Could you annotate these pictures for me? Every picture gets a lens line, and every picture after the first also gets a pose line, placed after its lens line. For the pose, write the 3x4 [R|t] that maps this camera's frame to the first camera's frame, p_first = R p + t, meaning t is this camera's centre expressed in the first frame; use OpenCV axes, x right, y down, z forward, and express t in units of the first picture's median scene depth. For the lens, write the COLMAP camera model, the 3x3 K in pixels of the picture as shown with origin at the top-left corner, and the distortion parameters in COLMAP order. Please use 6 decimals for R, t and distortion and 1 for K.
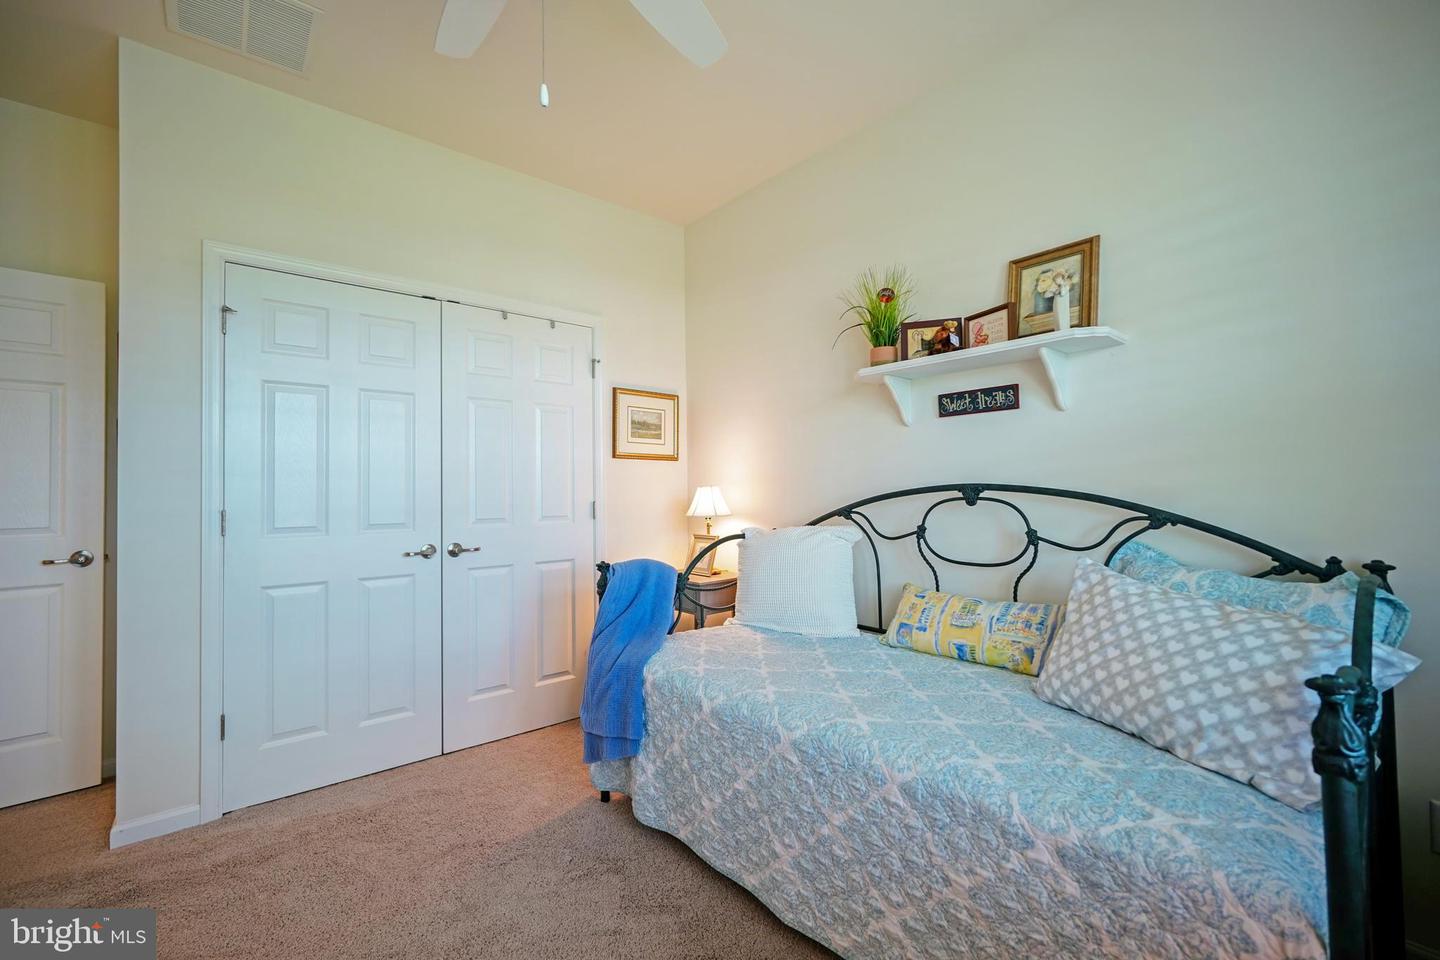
lens RADIAL K [[607.6, 0, 735.1], [0, 607.6, 487.9], [0, 0, 1]] dist [-0.008274, 0.004647]
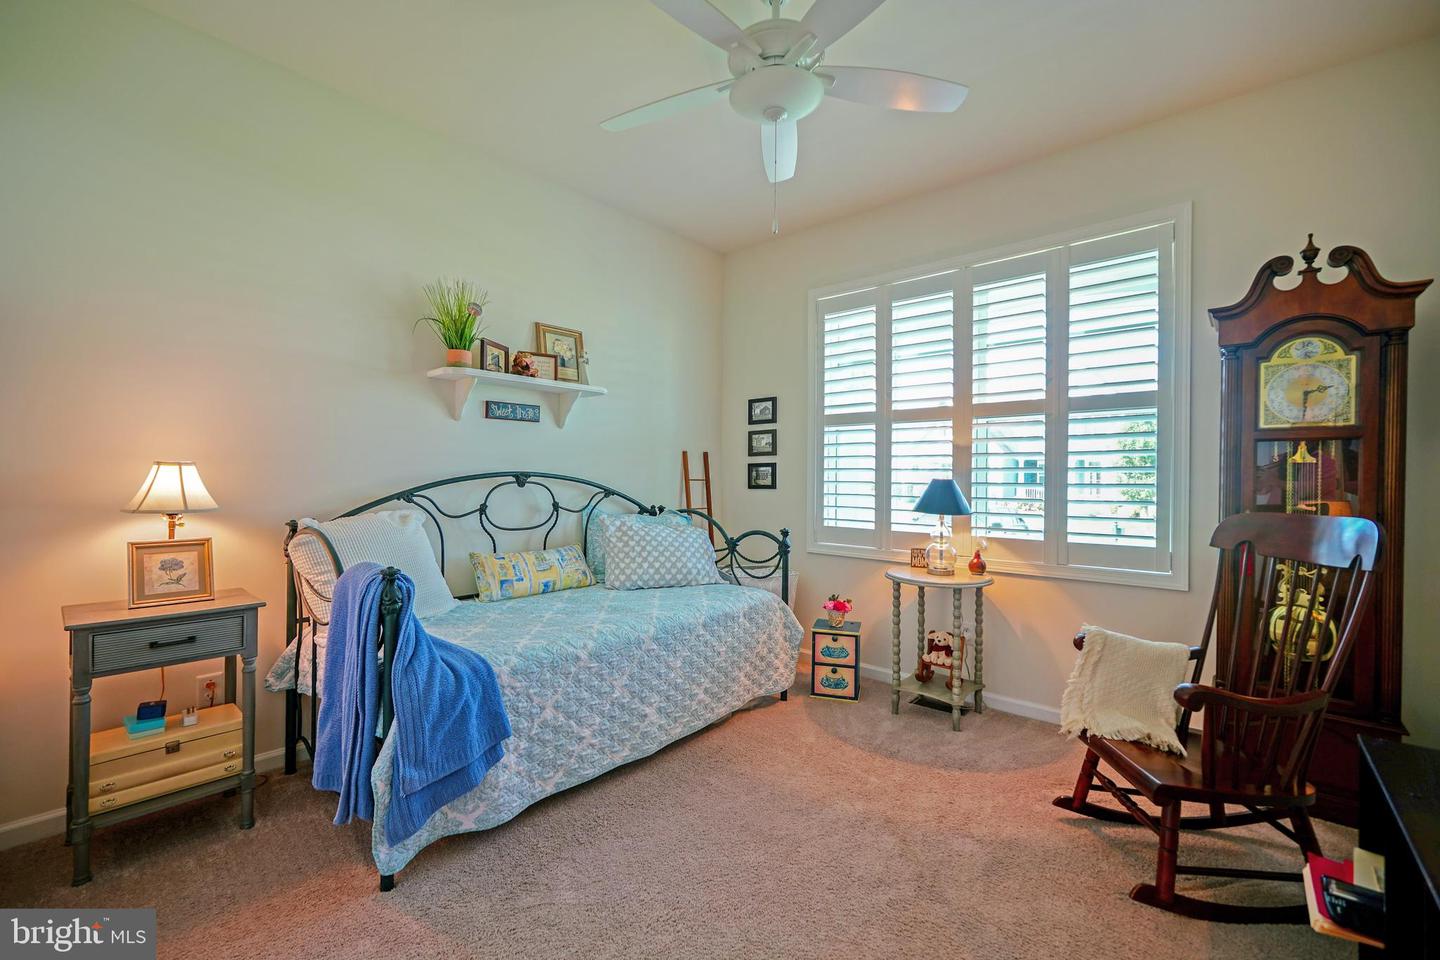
lens RADIAL K [[607.6, 0, 705.3], [0, 607.6, 471.9], [0, 0, 1]] dist [-0.008274, 0.004647]
pose [[-0.116119, 0.011403, 0.993170, -1.098597], [-0.019550, 0.999714, -0.013764, 0.005165], [-0.993043, -0.021014, -0.115863, 0.773078]]
